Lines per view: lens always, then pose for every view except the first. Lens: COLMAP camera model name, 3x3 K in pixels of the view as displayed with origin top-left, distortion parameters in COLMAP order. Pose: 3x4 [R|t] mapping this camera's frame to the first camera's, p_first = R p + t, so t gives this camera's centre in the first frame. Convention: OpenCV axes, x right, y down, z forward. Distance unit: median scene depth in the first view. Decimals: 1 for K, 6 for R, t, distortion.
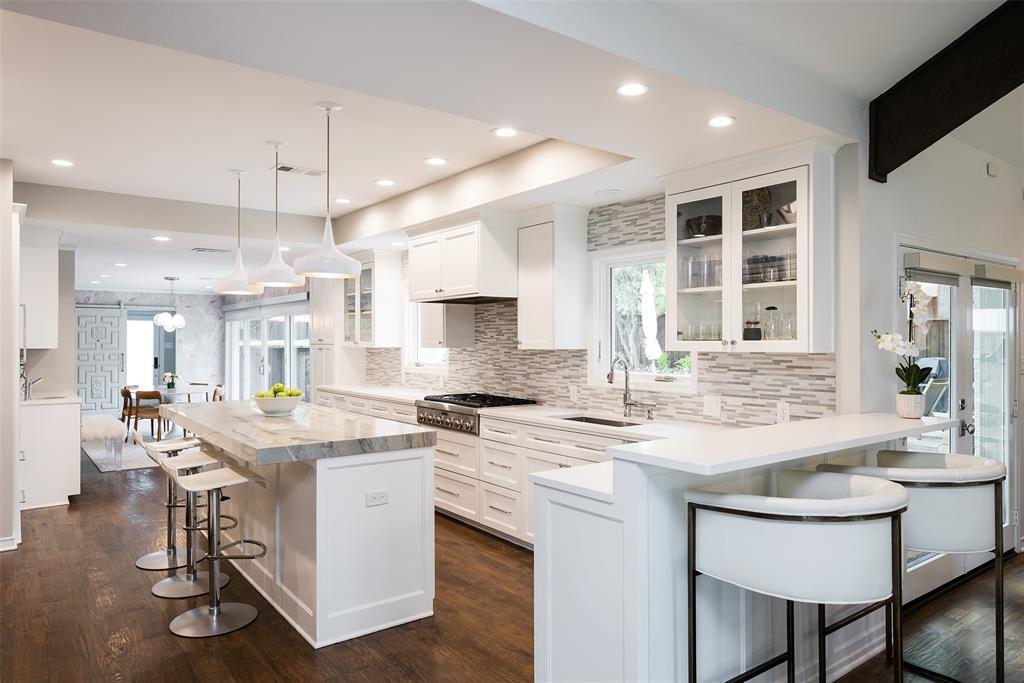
lens RADIAL K [[683.6, 0, 497.2], [0, 683.6, 334.1], [0, 0, 1]] dist [-0.004176, 0.003370]
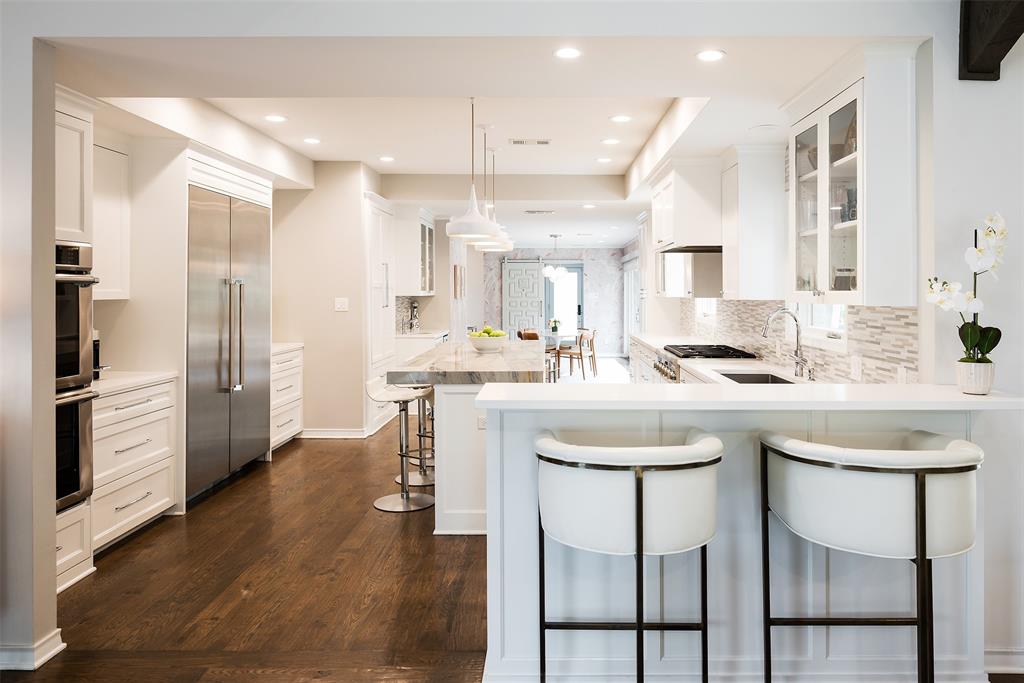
lens RADIAL K [[711.1, 0, 524.1], [0, 711.1, 293.5], [0, 0, 1]] dist [0.007801, 0.003206]
pose [[0.793004, 0.004680, -0.609198, 0.541665], [0.003850, 0.999912, 0.012693, -0.000211], [0.609204, -0.012411, 0.792916, 0.052172]]
